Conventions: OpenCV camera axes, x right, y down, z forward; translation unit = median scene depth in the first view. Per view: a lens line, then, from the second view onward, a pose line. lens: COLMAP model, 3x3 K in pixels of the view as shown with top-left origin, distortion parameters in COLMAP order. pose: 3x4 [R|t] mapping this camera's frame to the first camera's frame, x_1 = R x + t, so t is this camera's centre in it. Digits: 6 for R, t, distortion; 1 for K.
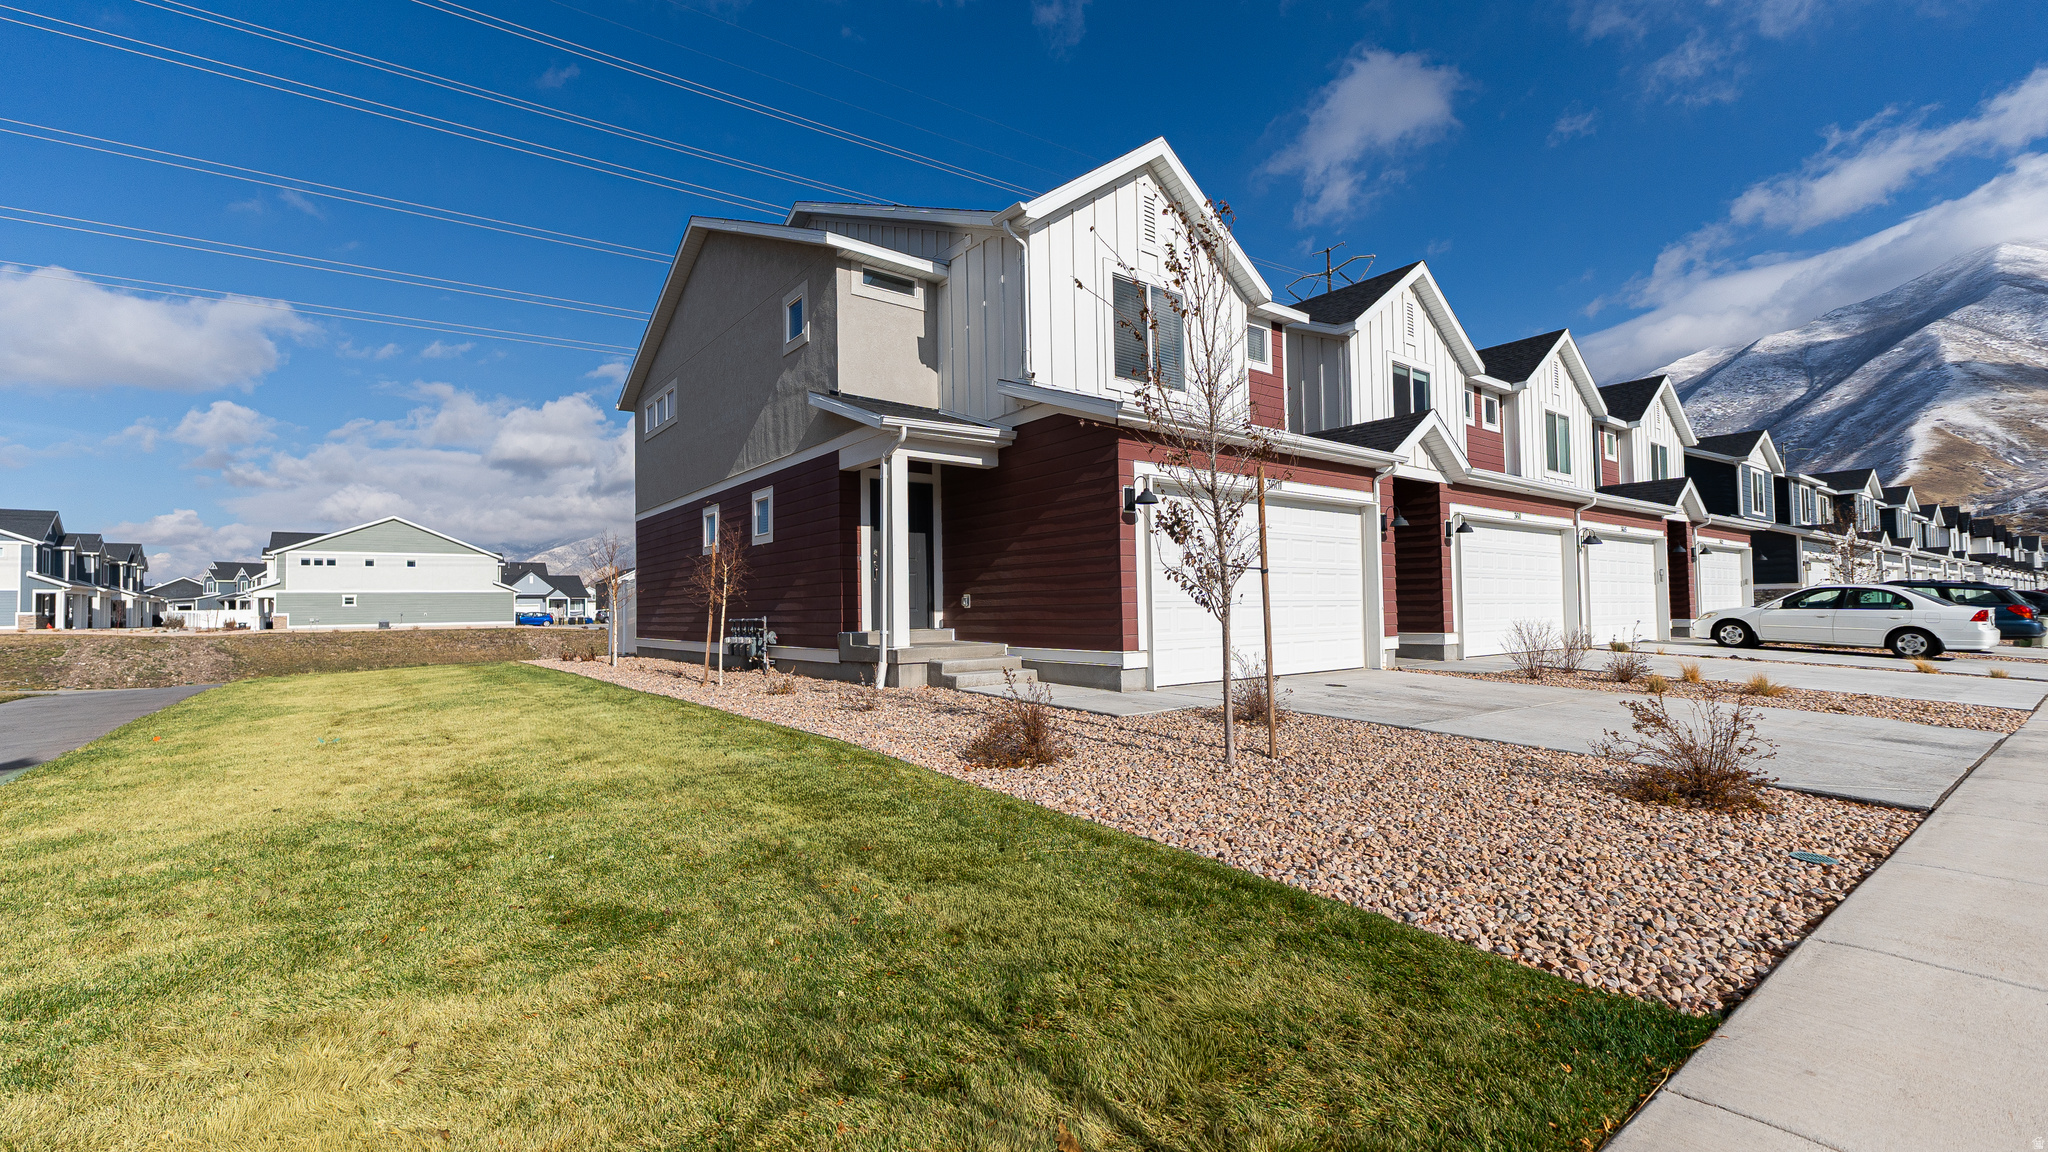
lens RADIAL K [[879.0, 0, 1022.9], [0, 879.0, 569.6], [0, 0, 1]] dist [-0.003847, -0.000076]
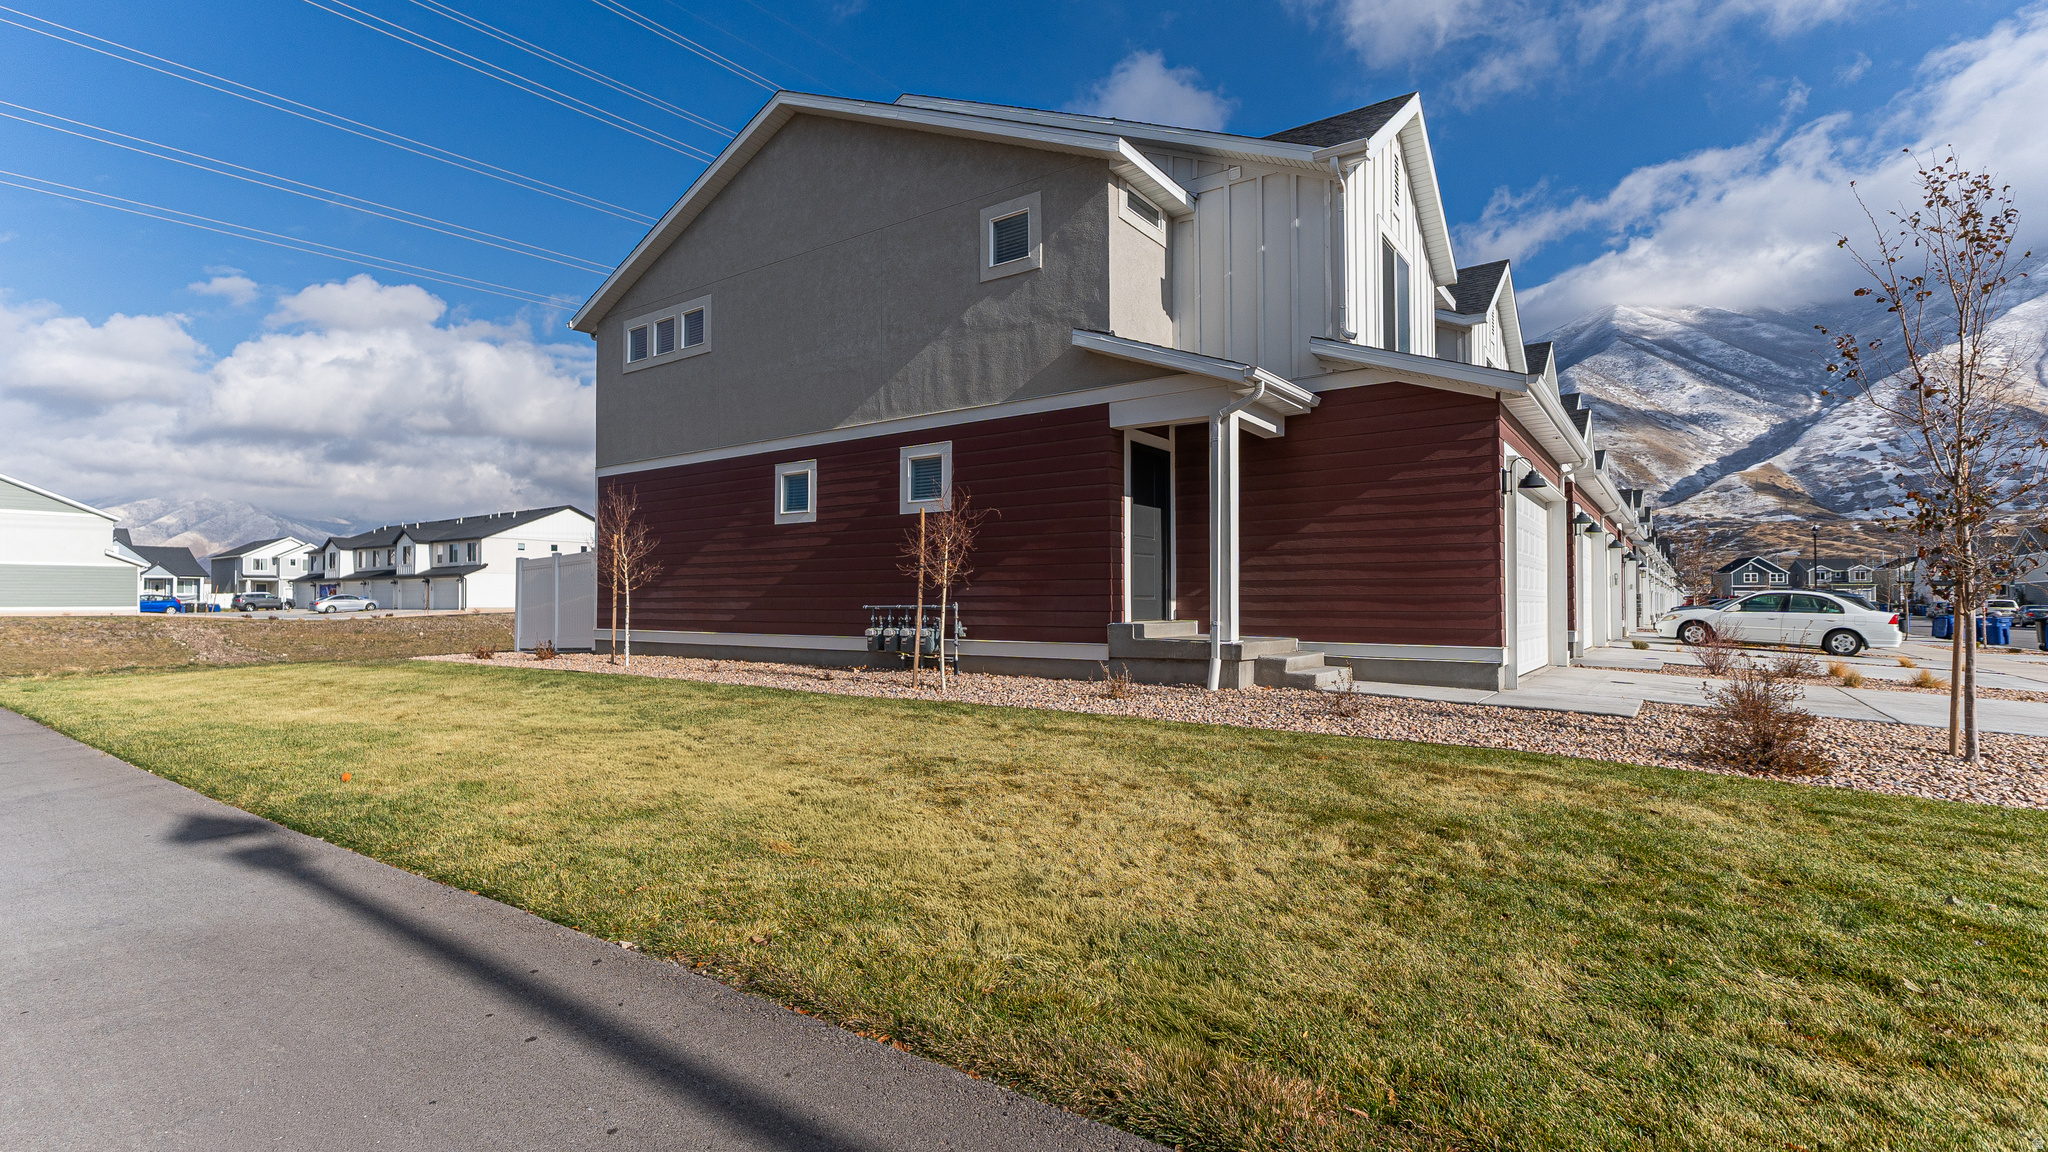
lens RADIAL K [[945.1, 0, 1024.2], [0, 945.1, 580.5], [0, 0, 1]] dist [-0.001647, -0.000041]
pose [[0.958833, 0.022277, 0.283095, -0.446835], [-0.027935, 0.999482, 0.015965, 0.015366], [-0.282593, -0.023216, 0.958959, 0.137394]]
